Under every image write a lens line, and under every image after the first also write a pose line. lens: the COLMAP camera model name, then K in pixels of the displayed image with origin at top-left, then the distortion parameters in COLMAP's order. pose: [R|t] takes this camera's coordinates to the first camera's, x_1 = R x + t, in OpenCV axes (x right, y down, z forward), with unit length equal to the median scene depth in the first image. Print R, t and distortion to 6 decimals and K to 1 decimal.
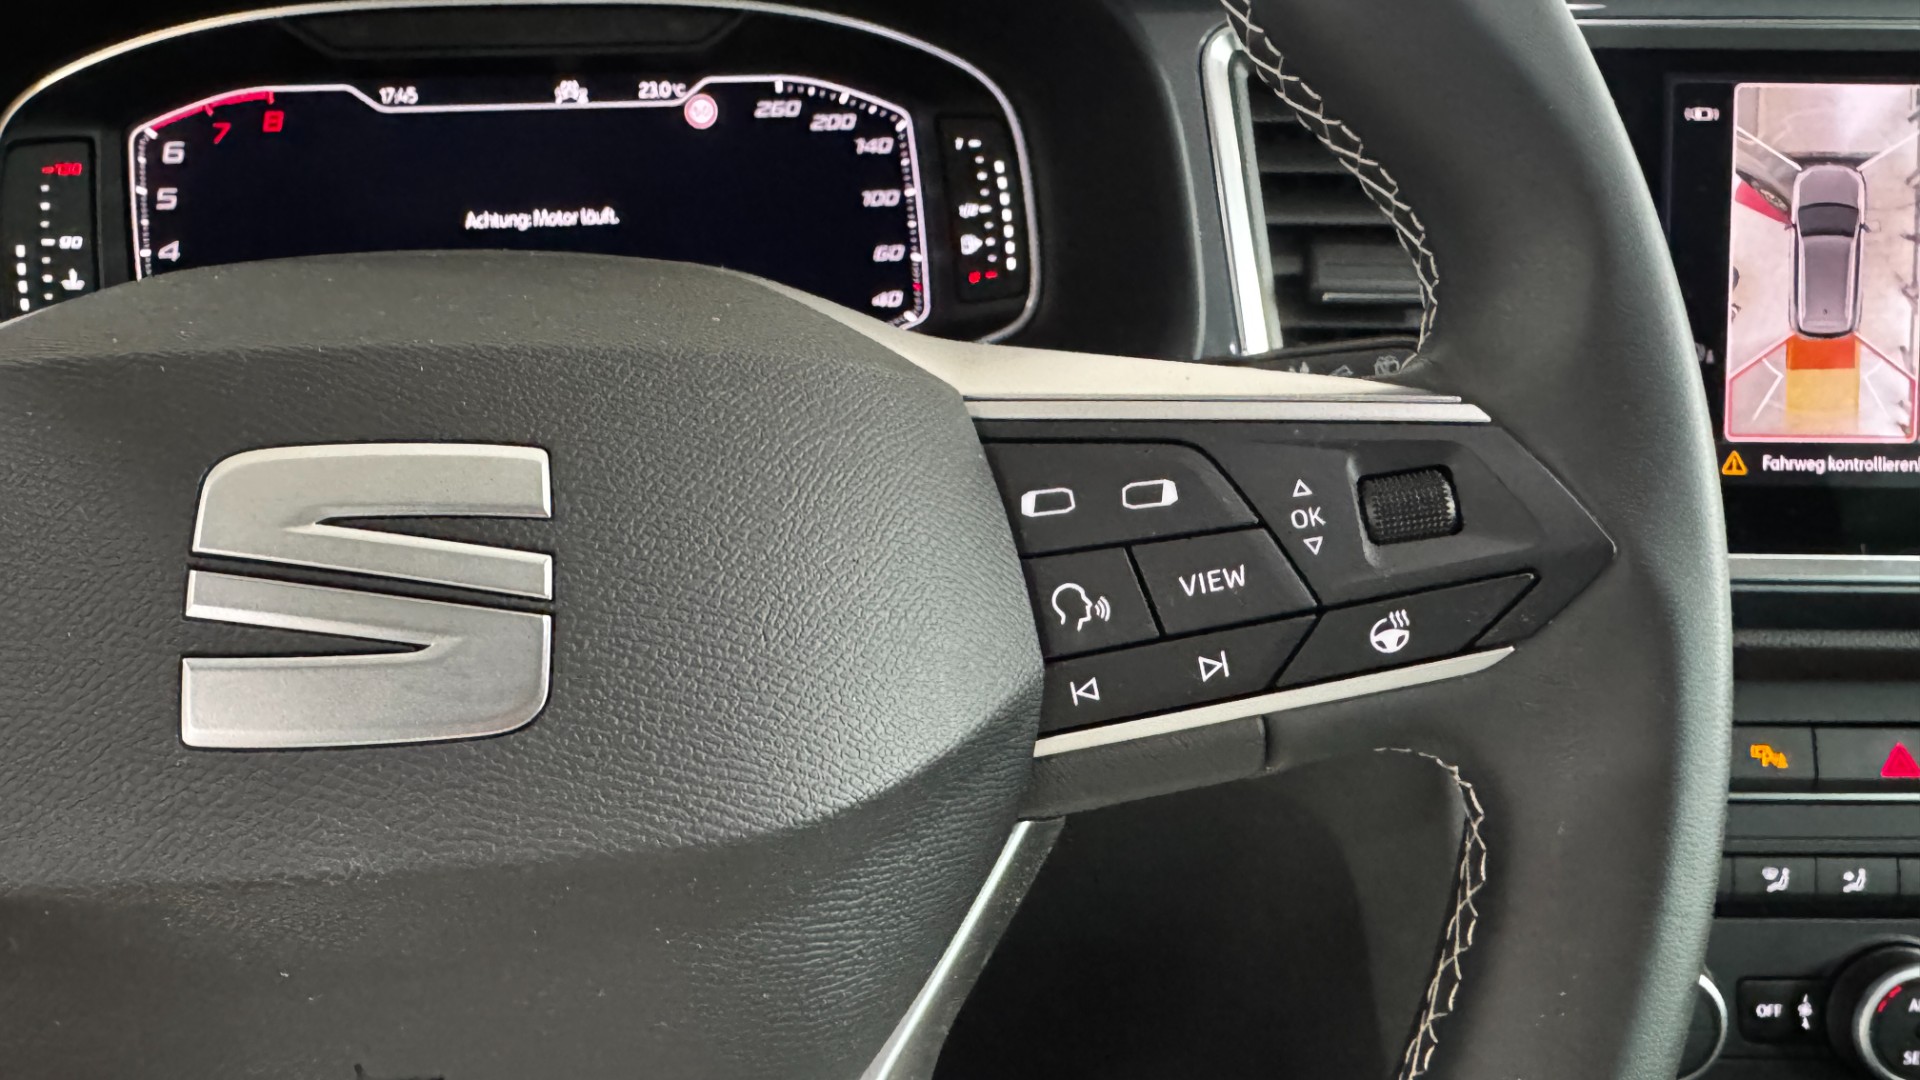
lens RADIAL K [[1338.8, 0, 854.0], [0, 1338.8, 558.1], [0, 0, 1]] dist [0.019583, -0.033590]
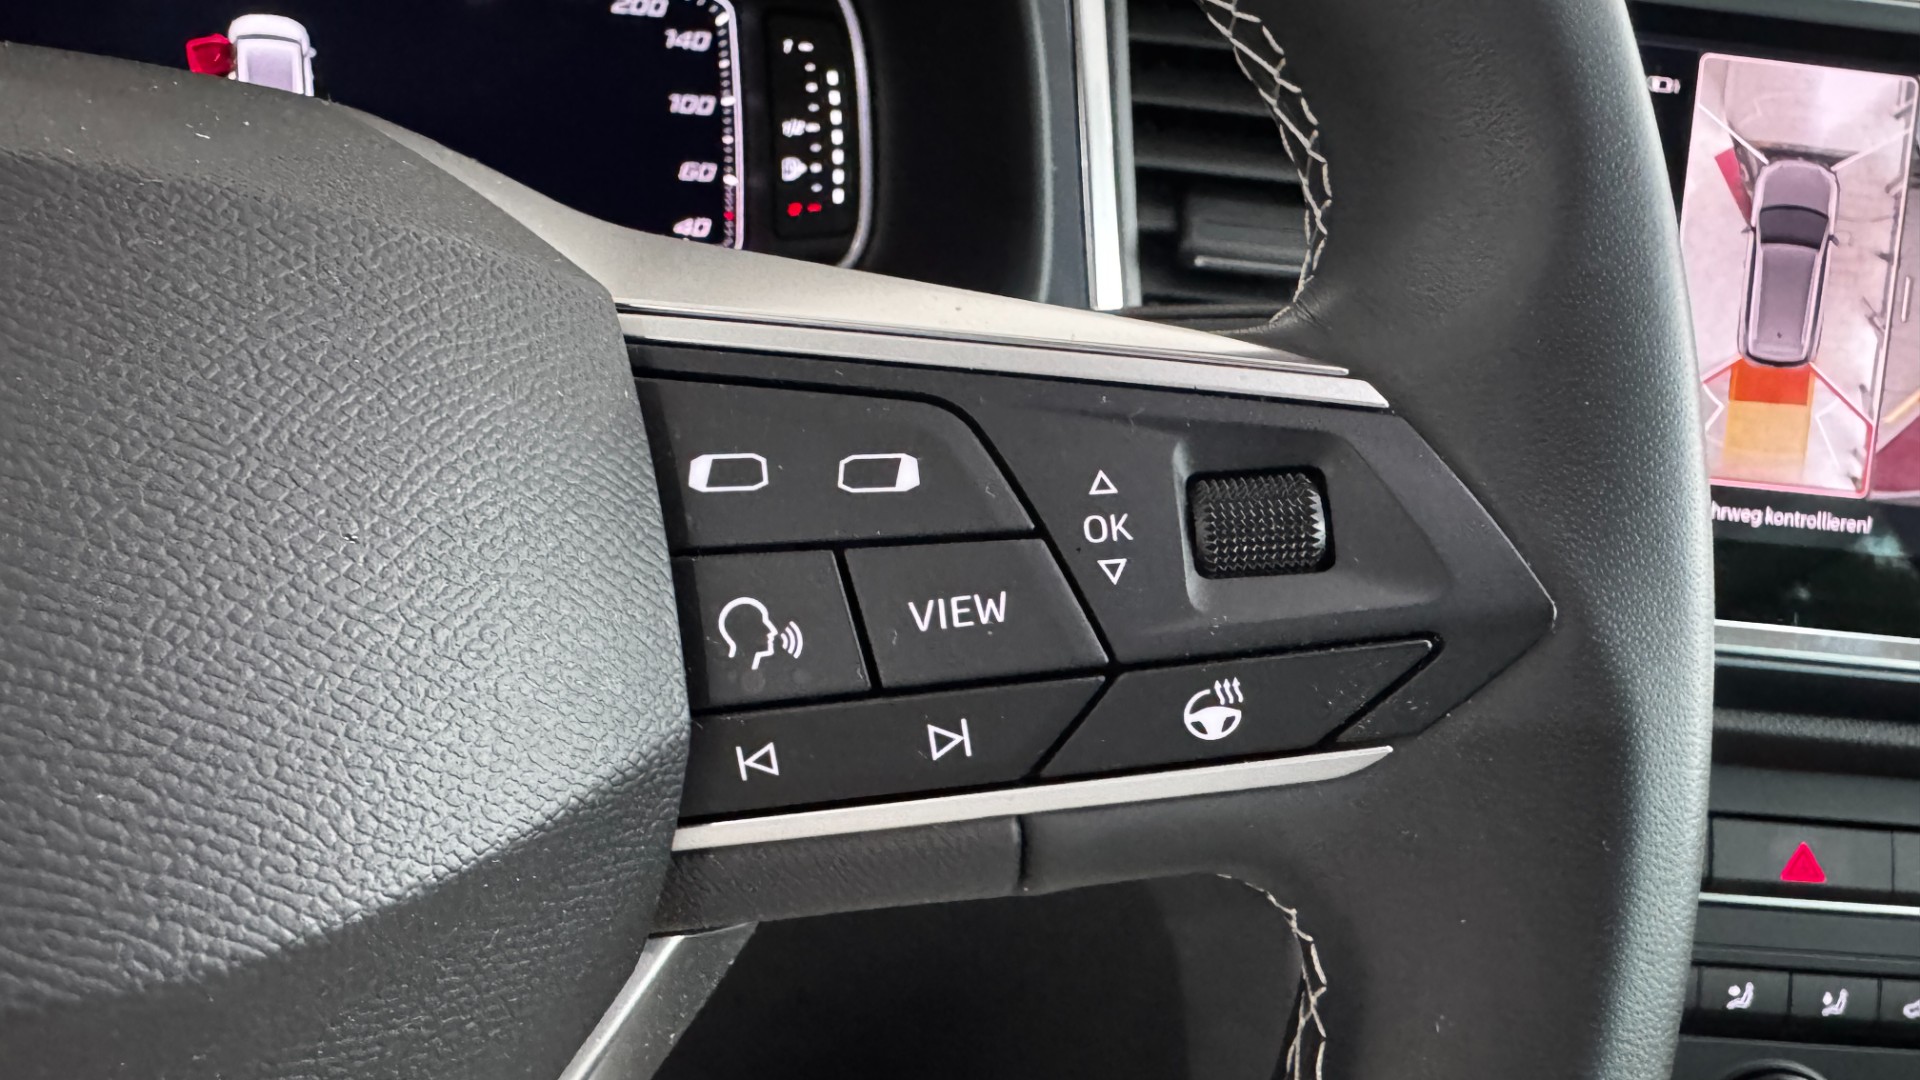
lens RADIAL K [[1338.8, 0, 805.0], [0, 1338.8, 554.6], [0, 0, 1]] dist [0.019583, -0.033590]
pose [[0.995388, 0.081877, 0.049991, 0.150810], [-0.082659, 0.996483, 0.013774, -0.013376], [-0.048687, -0.017842, 0.998655, 0.330841]]
